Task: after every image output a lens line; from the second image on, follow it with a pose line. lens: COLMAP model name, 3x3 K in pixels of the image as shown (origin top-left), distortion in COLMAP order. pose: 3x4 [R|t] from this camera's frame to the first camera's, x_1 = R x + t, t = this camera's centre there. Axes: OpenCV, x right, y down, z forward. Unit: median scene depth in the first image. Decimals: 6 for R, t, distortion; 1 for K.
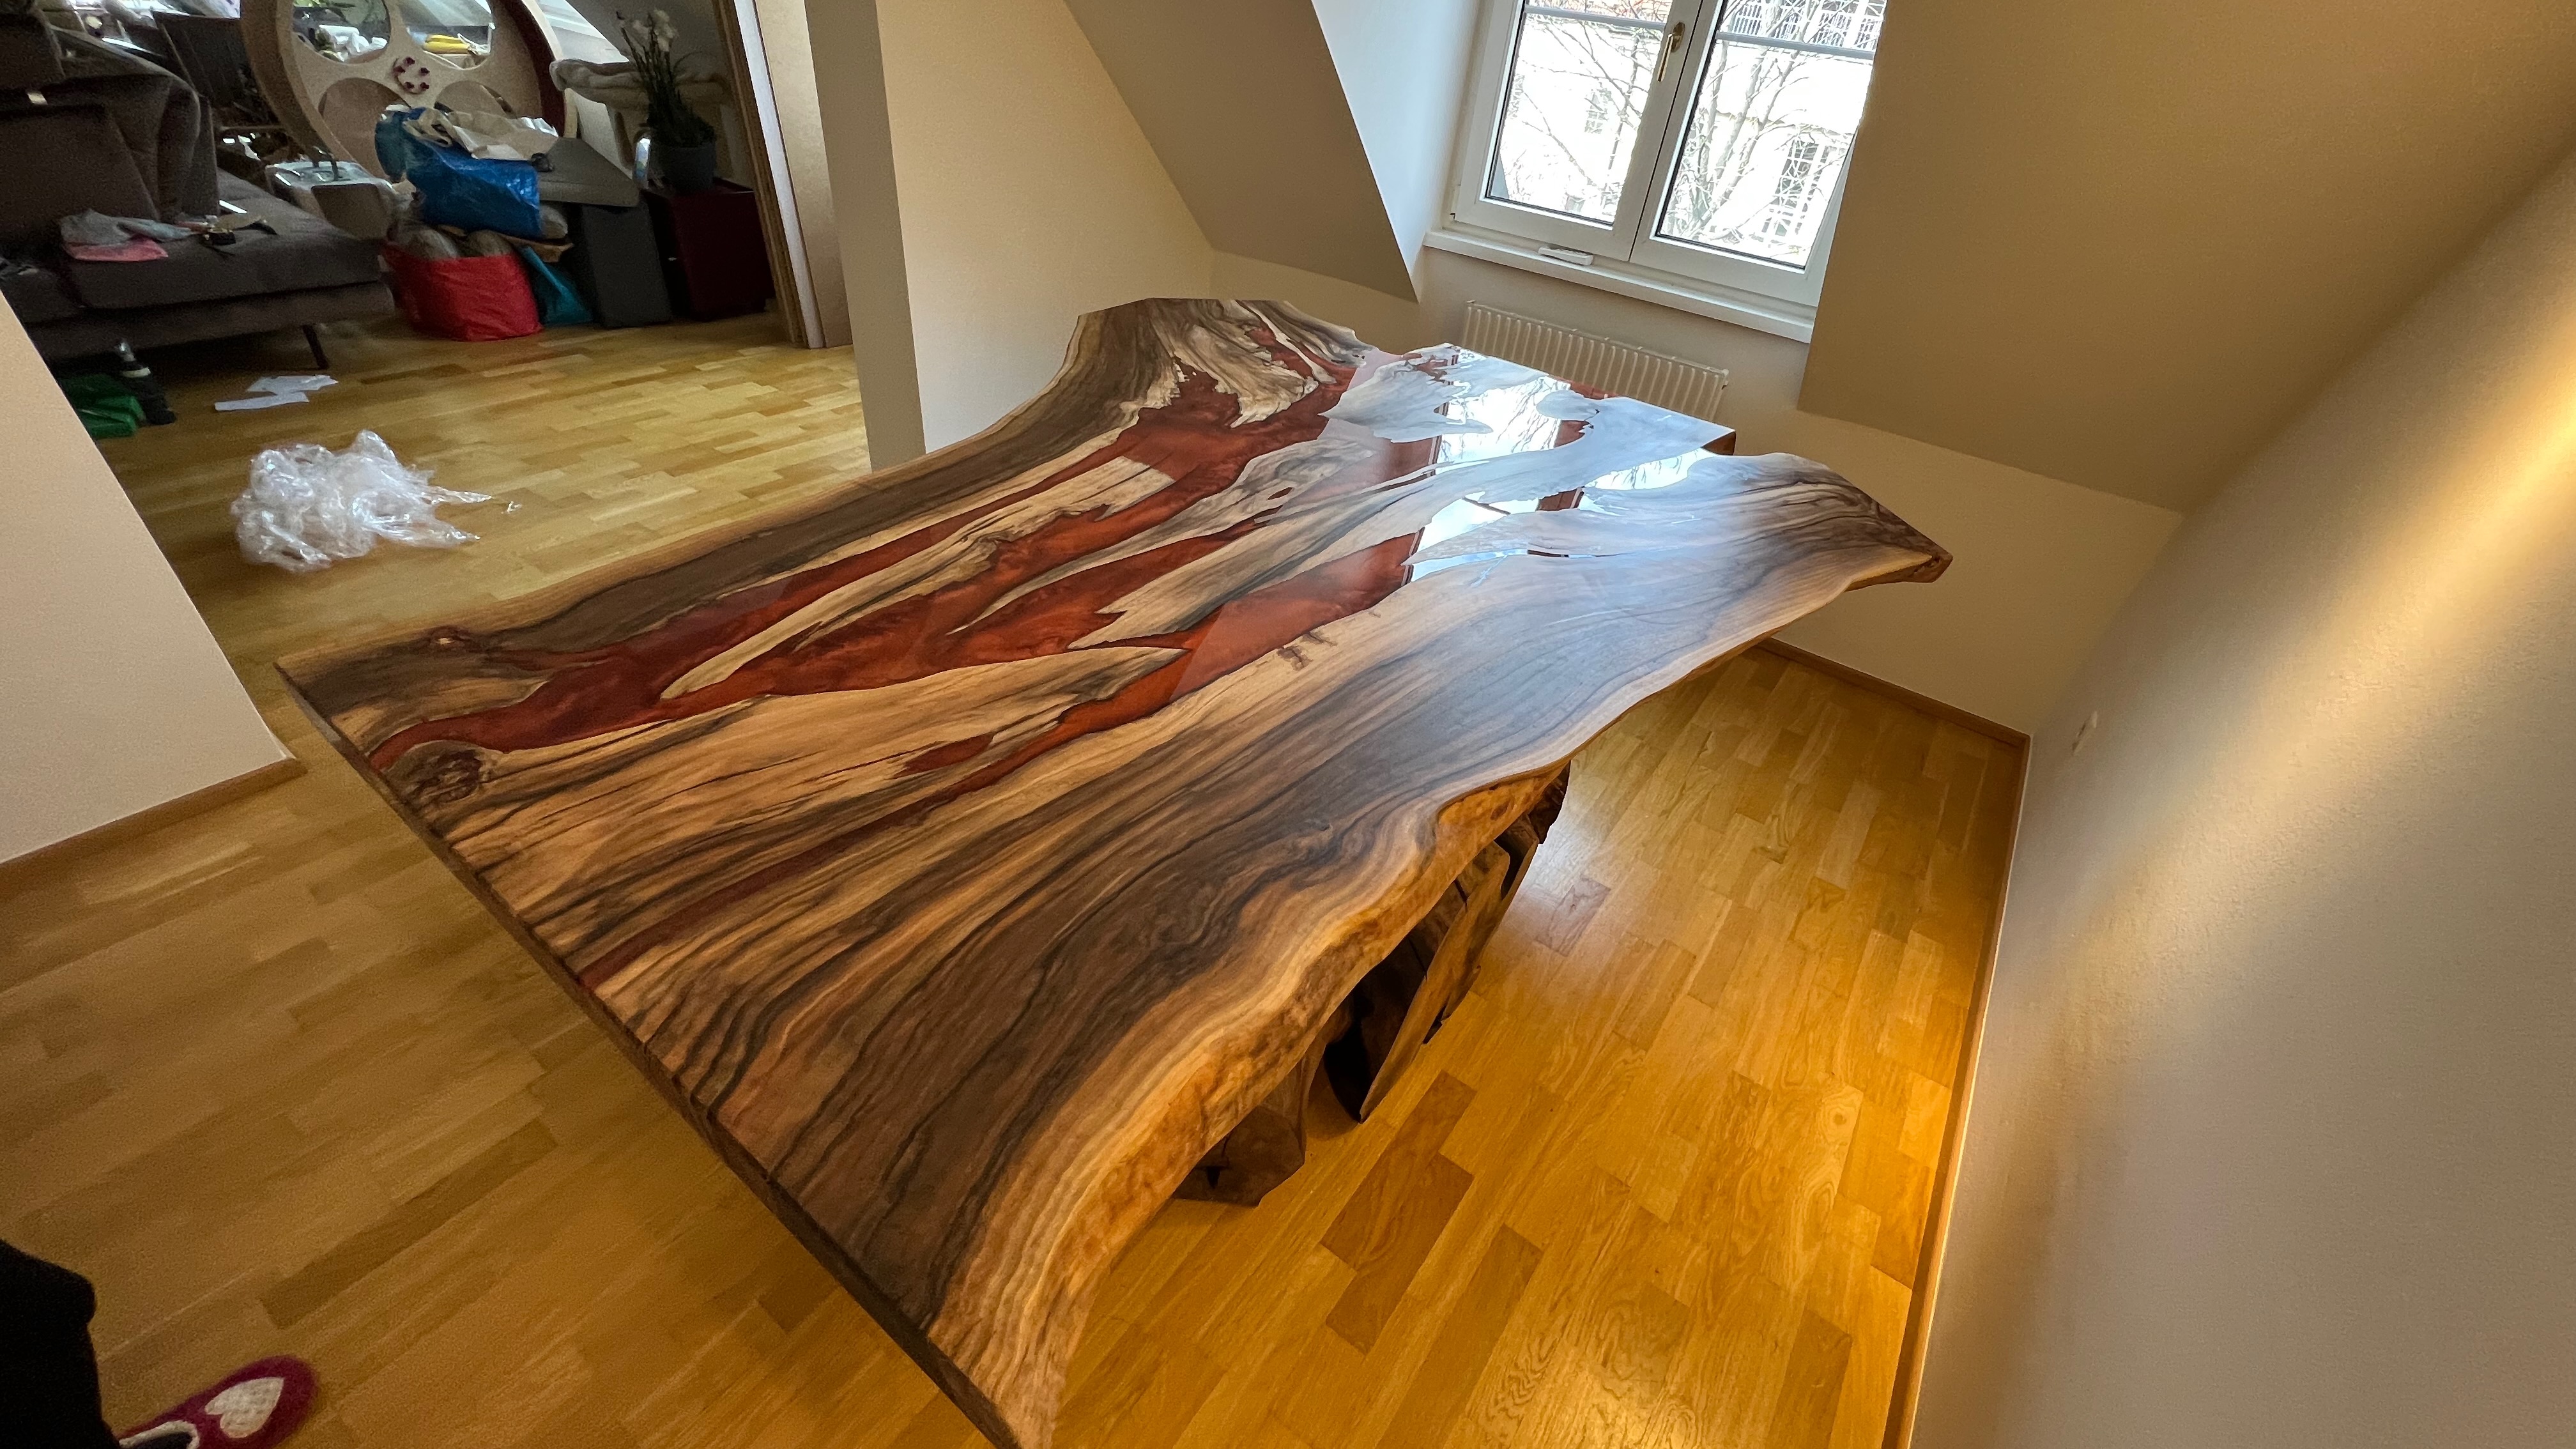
lens RADIAL K [[1030.2, 0, 1299.1], [0, 1030.2, 734.7], [0, 0, 1]] dist [0.000573, 0.000234]
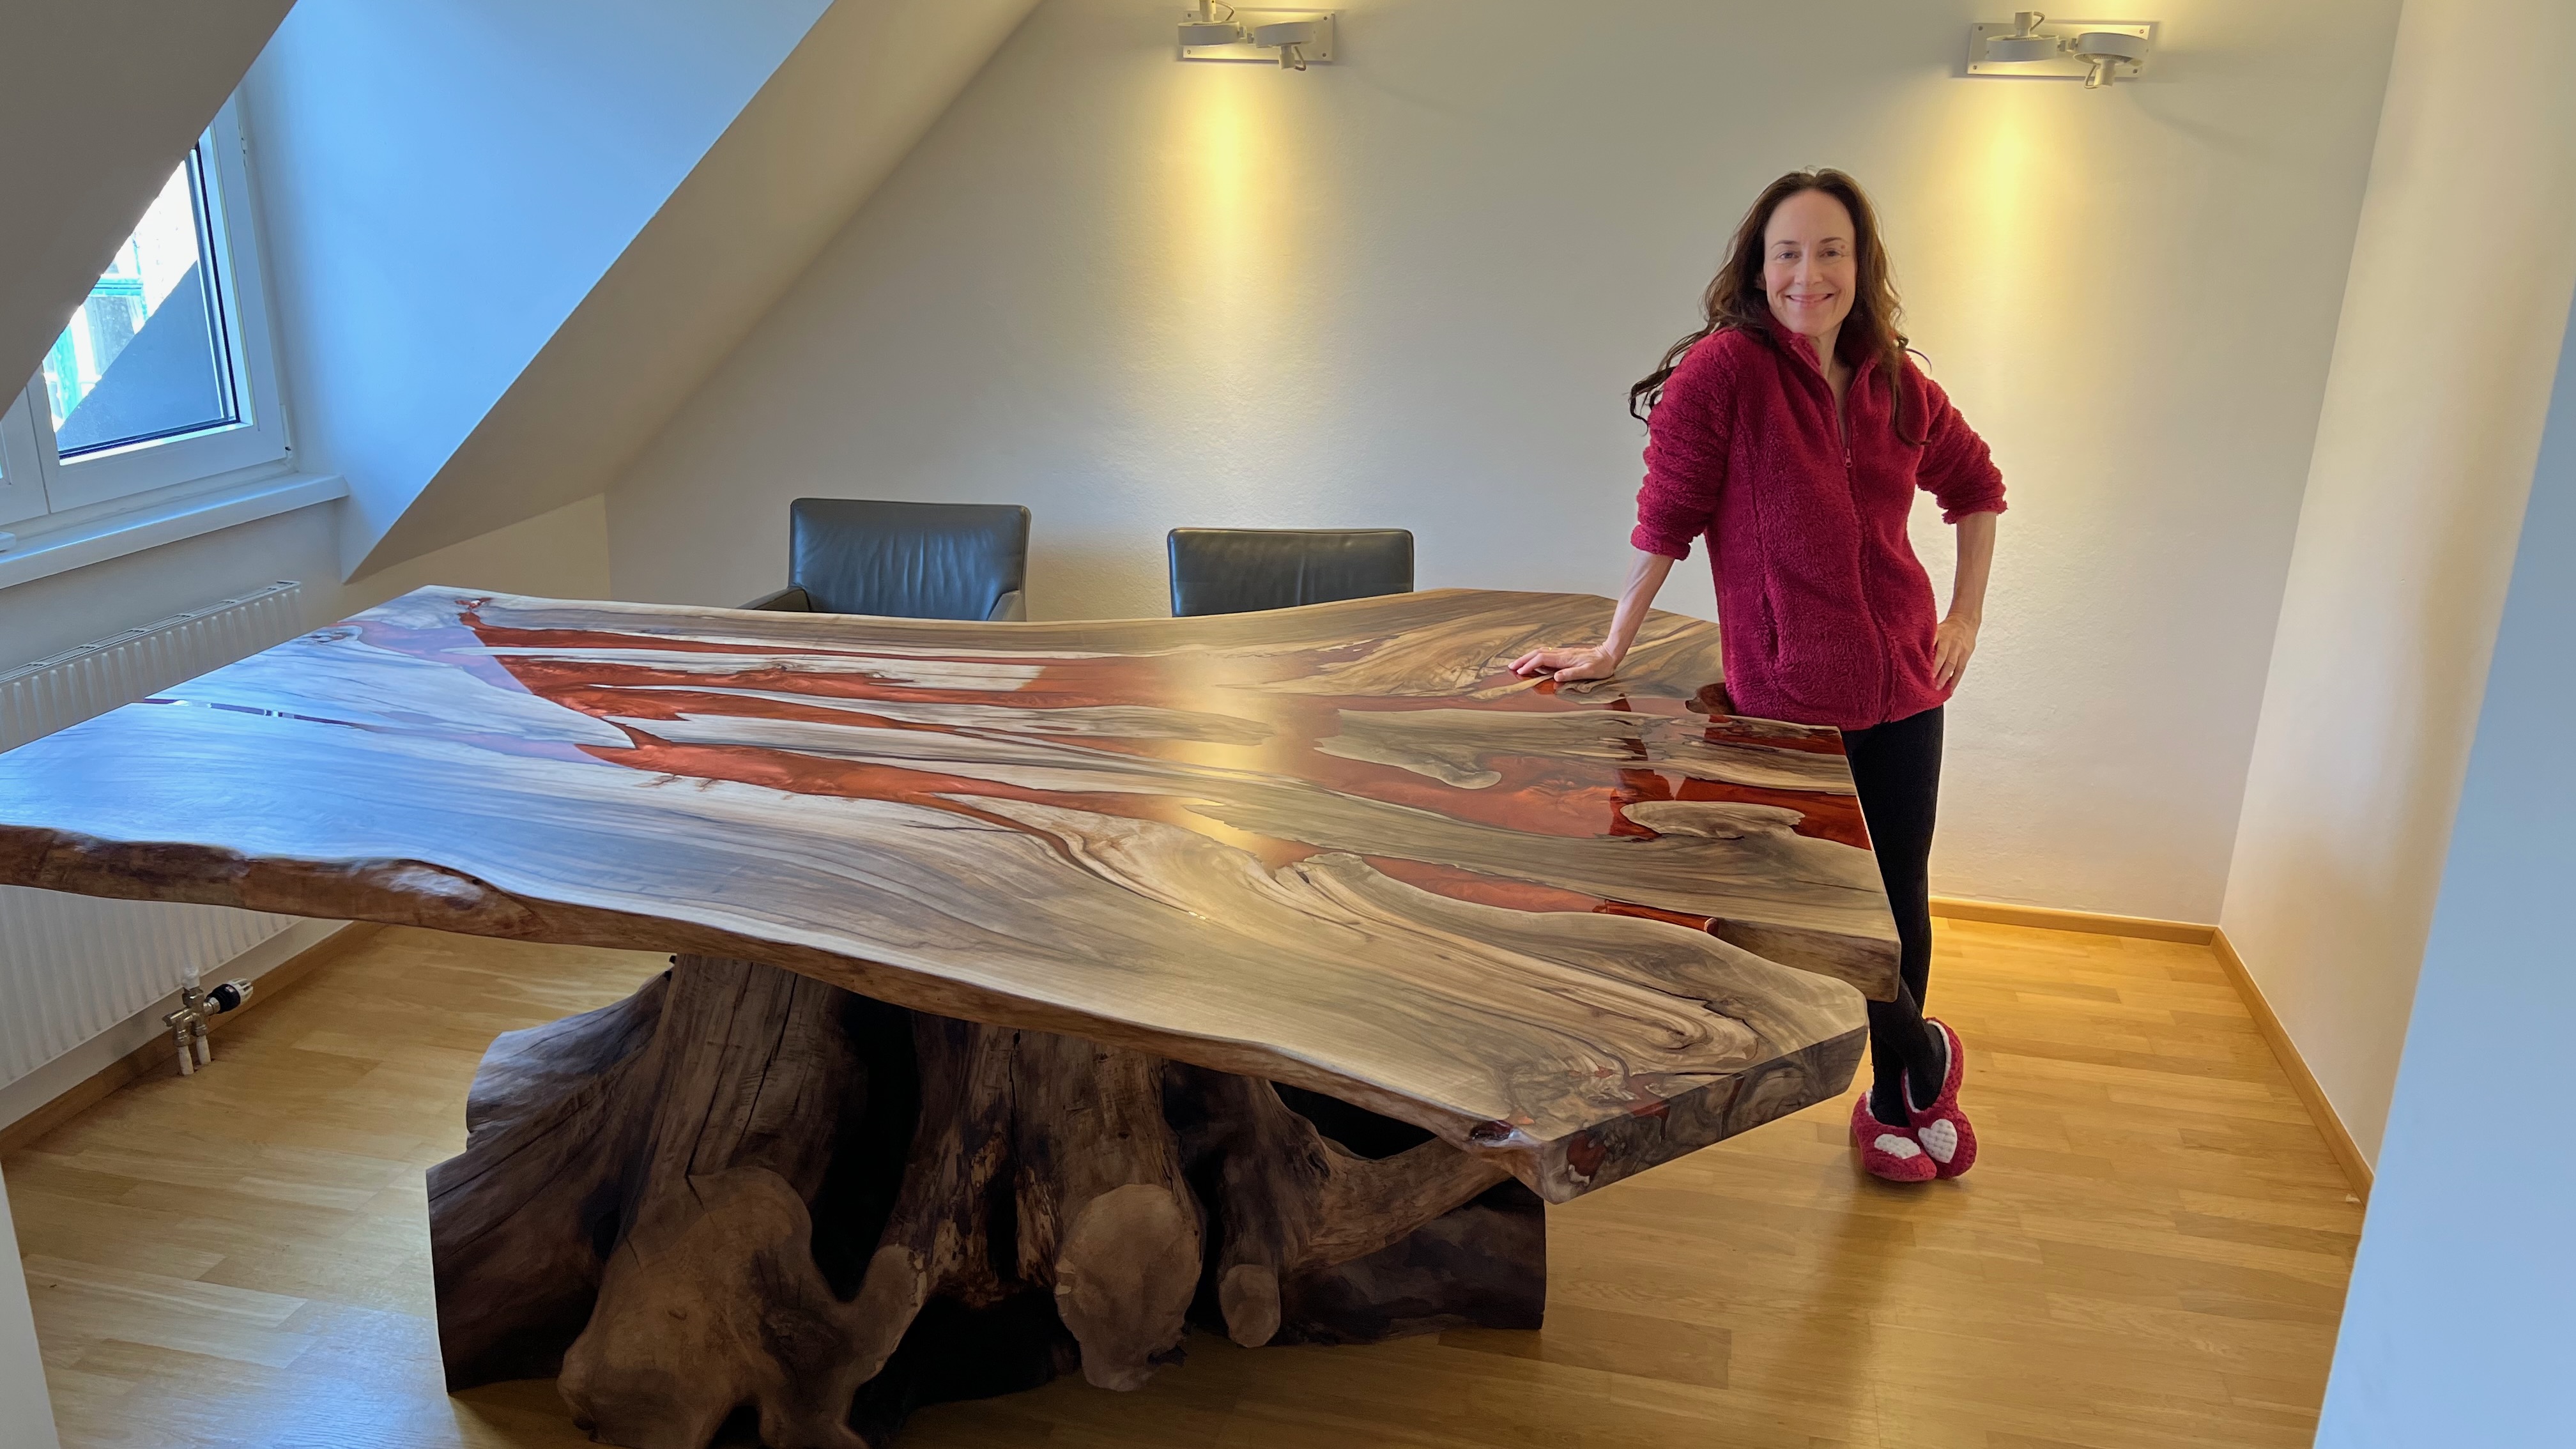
lens RADIAL K [[1940.2, 0, 1274.9], [0, 1940.2, 702.4], [0, 0, 1]] dist [0.058848, -0.064891]
pose [[0.424383, 0.173148, -0.888774, 1.462096], [-0.520566, 0.849776, -0.083016, -0.227011], [0.740885, 0.497896, 0.450766, 0.460579]]
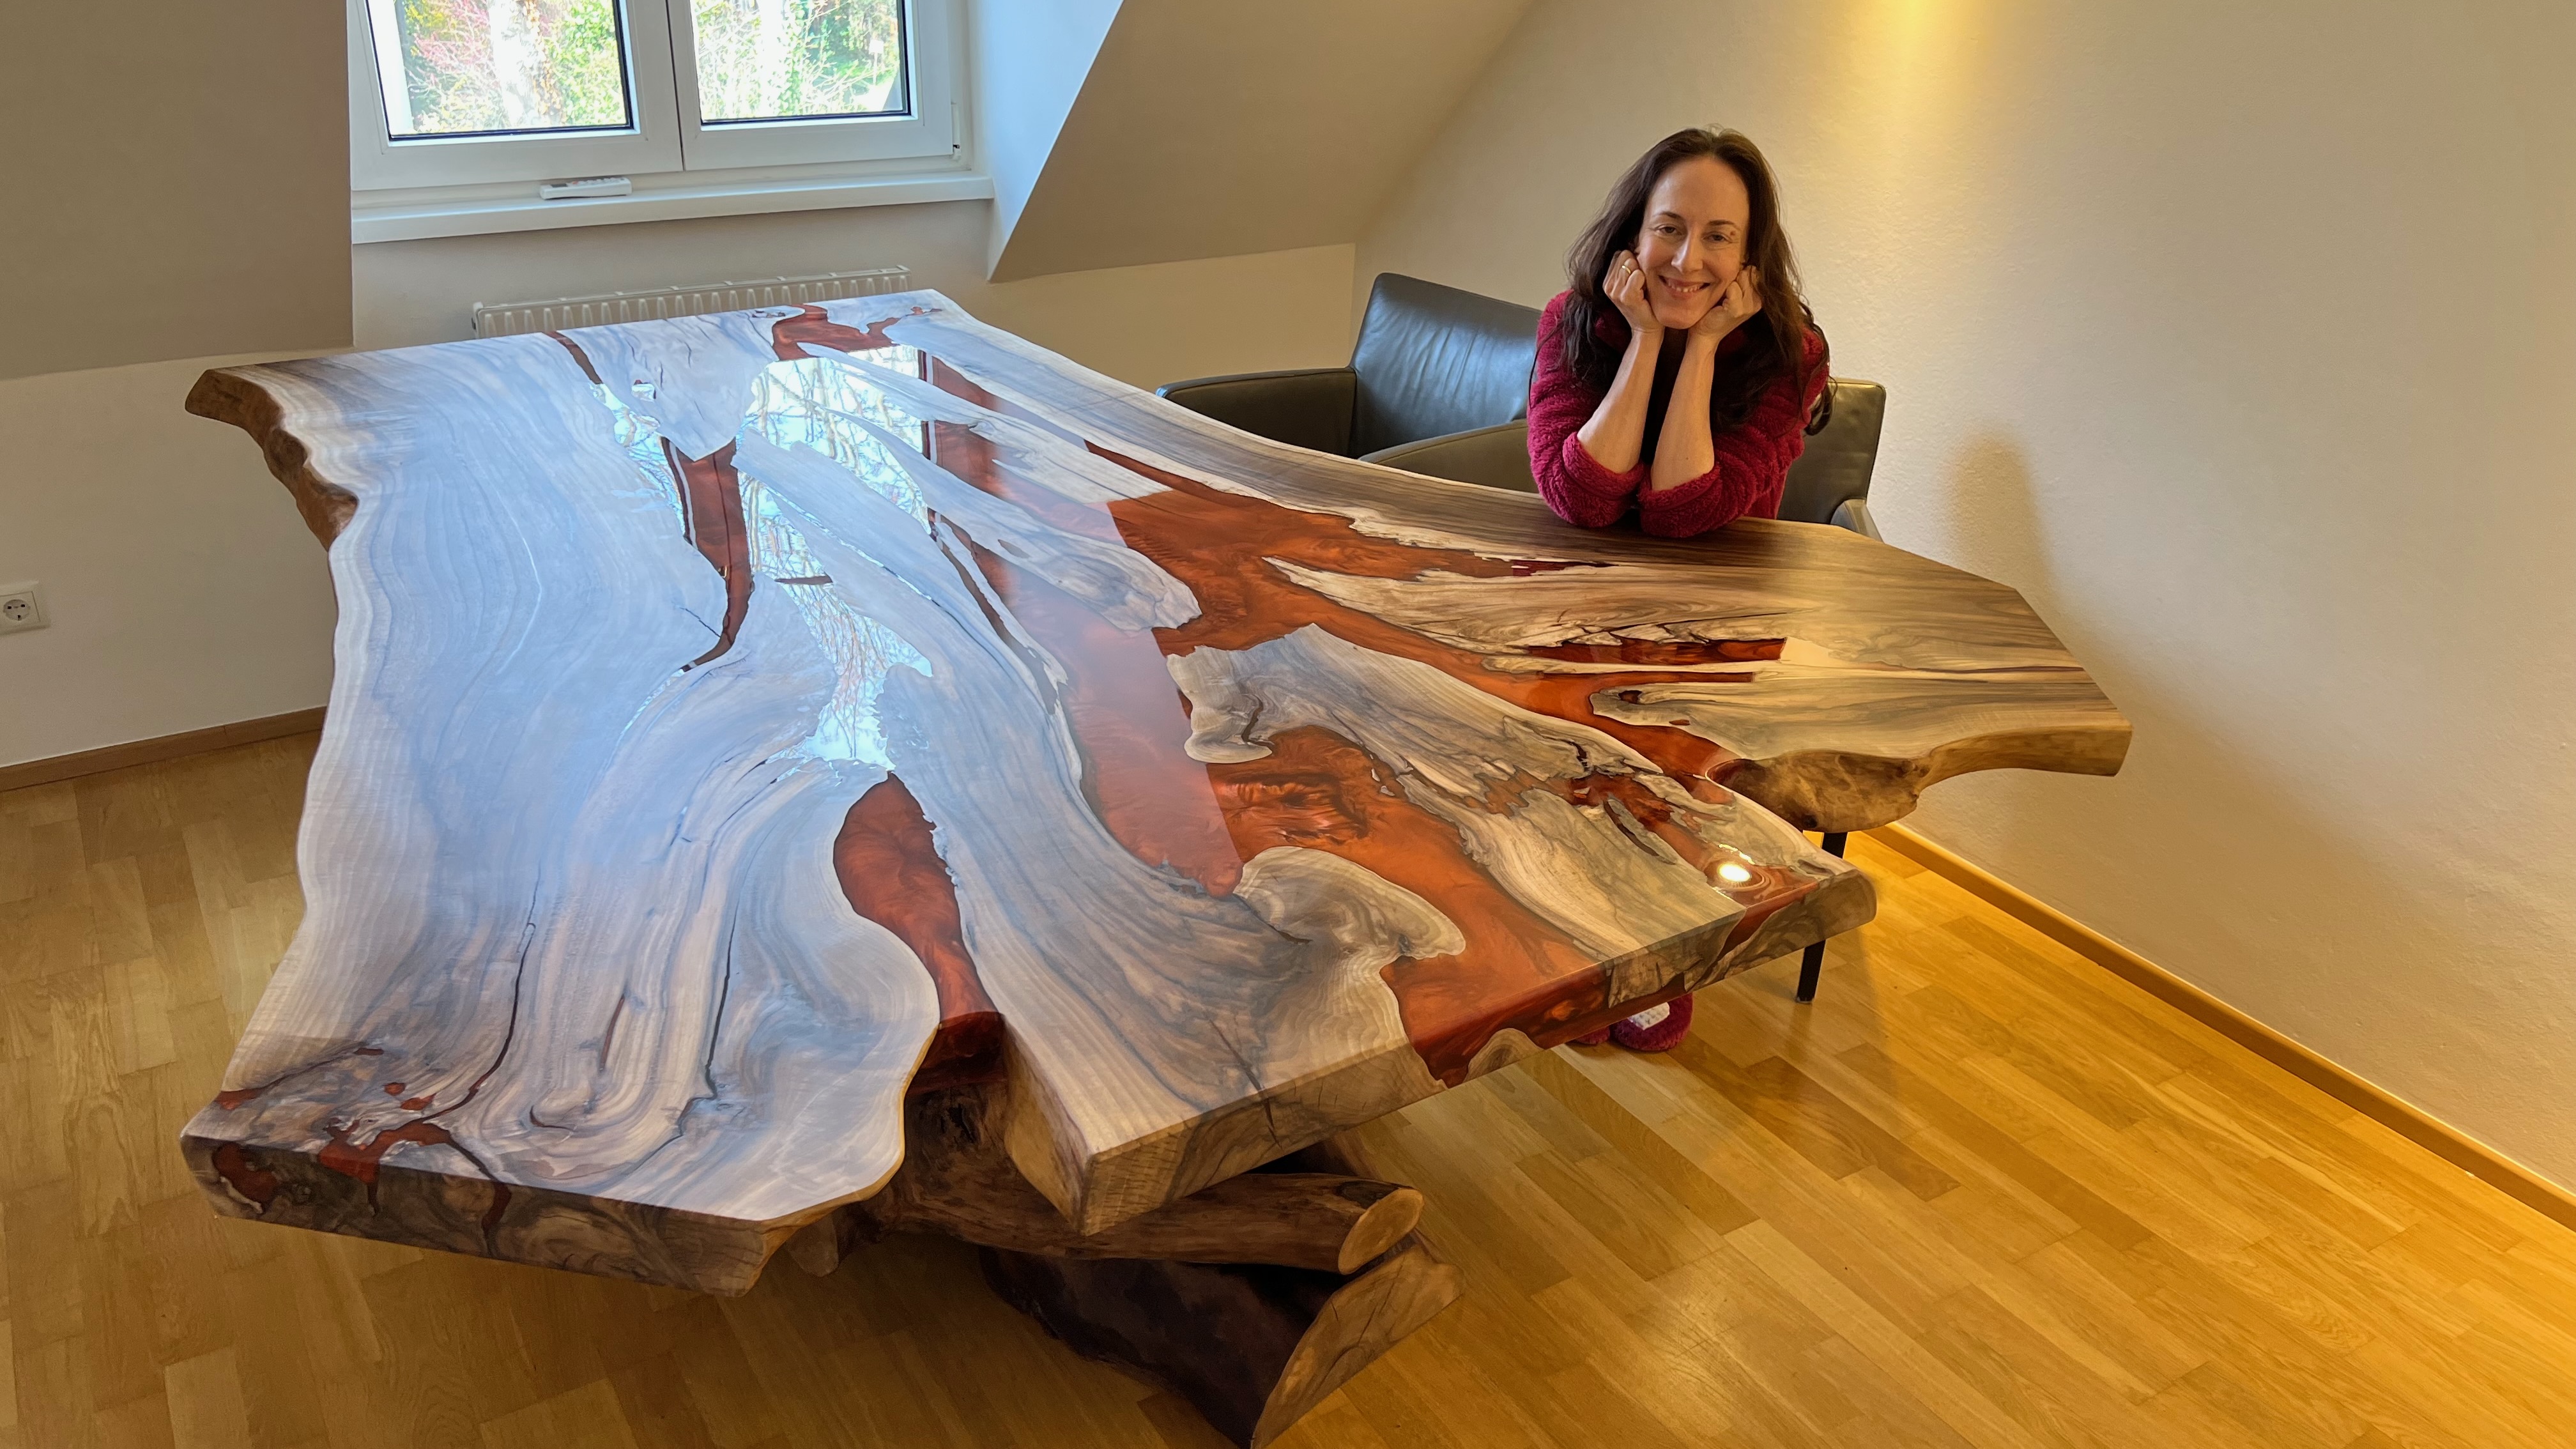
lens RADIAL K [[1940.2, 0, 1277.8], [0, 1940.2, 737.5], [0, 0, 1]] dist [0.058848, -0.064891]
pose [[-0.344010, 0.300184, -0.889689, 1.186928], [-0.612852, 0.646085, 0.454958, -0.904056], [0.711386, 0.701758, -0.038291, 1.330882]]
